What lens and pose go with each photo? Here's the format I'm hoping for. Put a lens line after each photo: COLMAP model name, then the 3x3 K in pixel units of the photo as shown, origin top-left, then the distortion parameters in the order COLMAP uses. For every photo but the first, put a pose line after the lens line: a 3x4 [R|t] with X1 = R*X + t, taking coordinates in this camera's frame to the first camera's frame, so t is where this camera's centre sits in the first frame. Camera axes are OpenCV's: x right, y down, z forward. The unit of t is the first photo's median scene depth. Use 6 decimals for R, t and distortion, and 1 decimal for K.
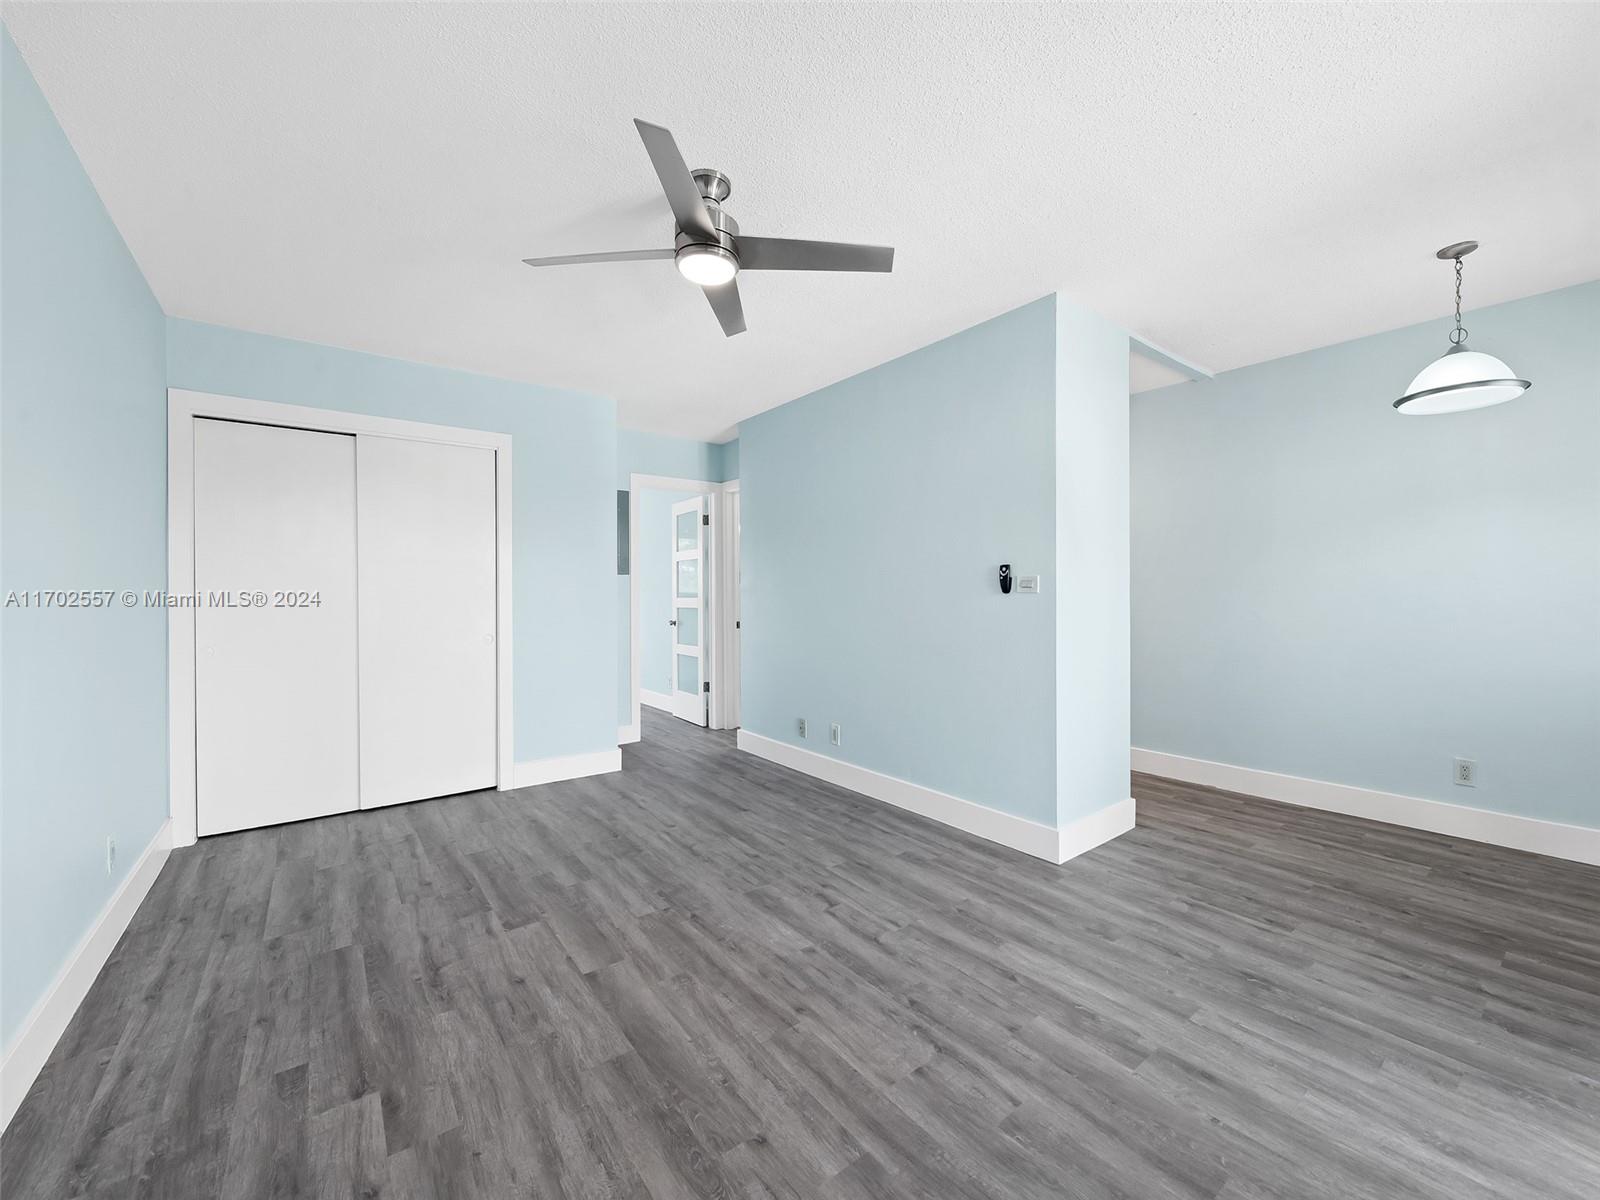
lens RADIAL K [[632.6, 0, 800.0], [0, 632.6, 600.0], [0, 0, 1]] dist [0.000996, -0.002324]
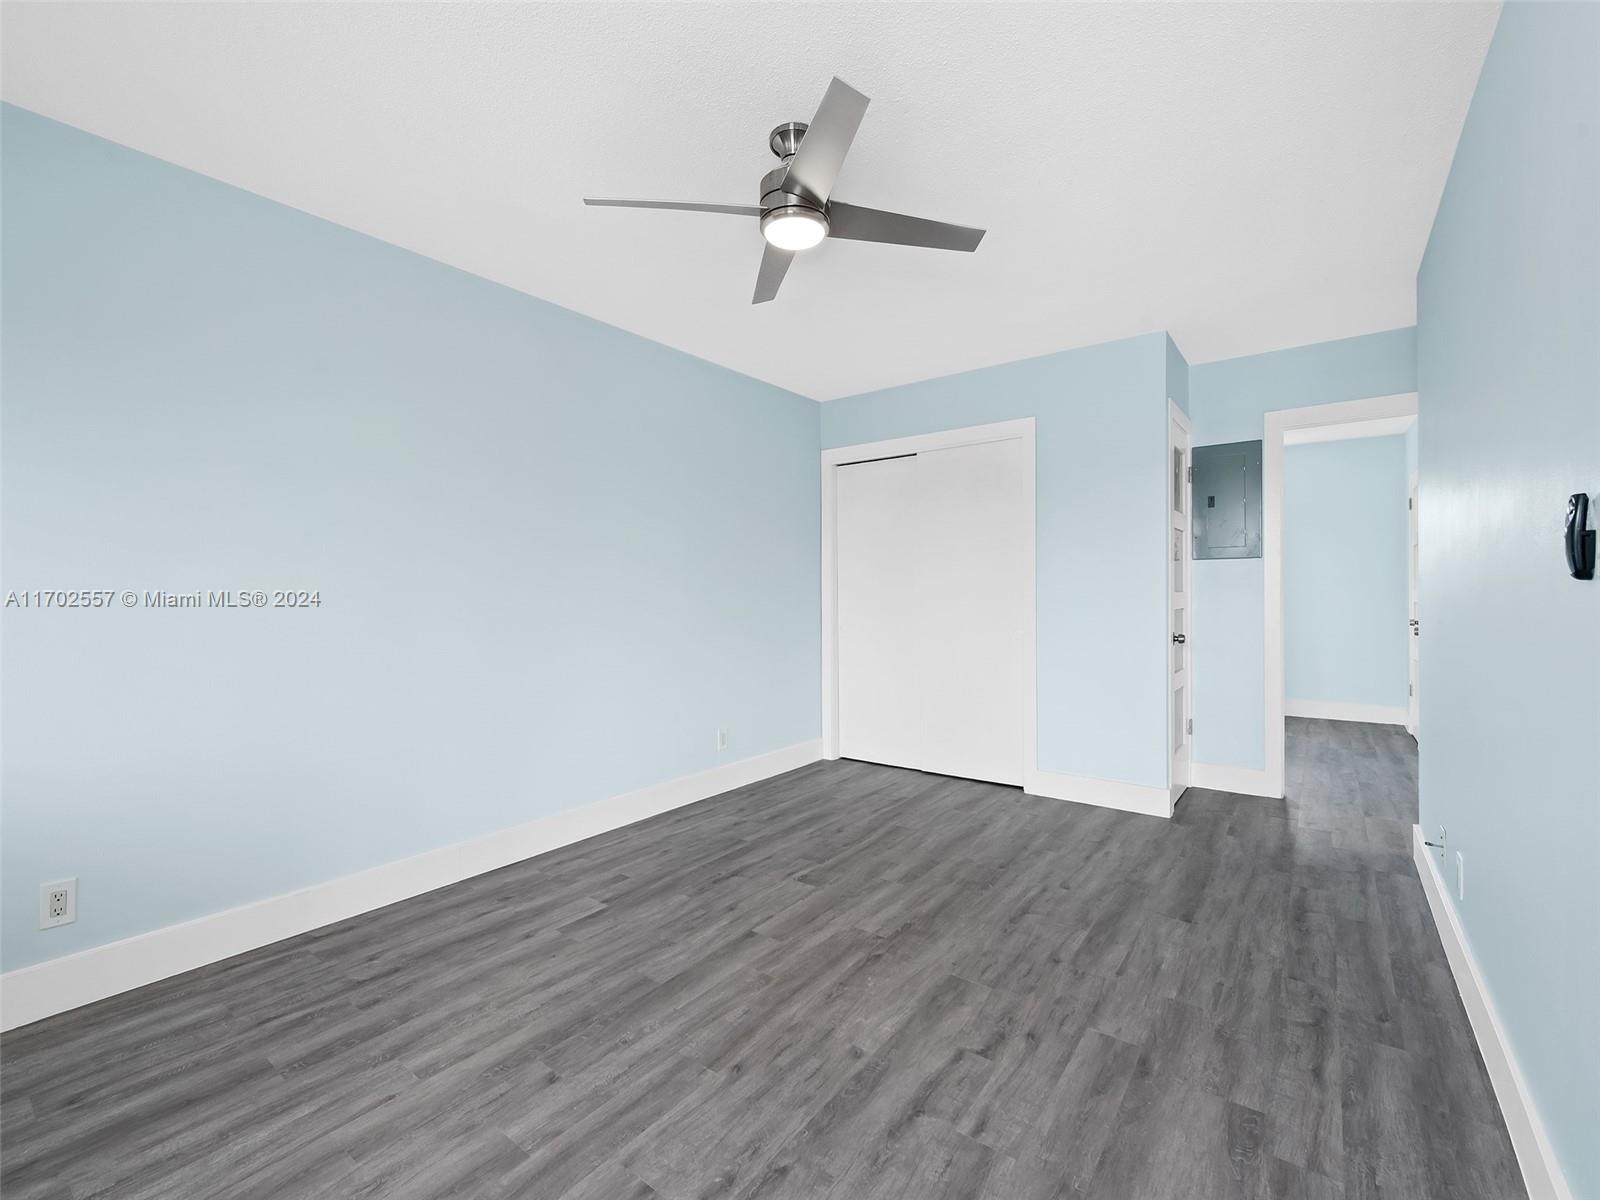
lens RADIAL K [[692.7, 0, 800.0], [0, 692.7, 600.0], [0, 0, 1]] dist [0.010666, -0.006724]
pose [[0.277528, 0.014288, -0.960611, 0.691440], [-0.003082, 0.999897, 0.013982, -0.004604], [0.960713, -0.000920, 0.277544, 0.610012]]
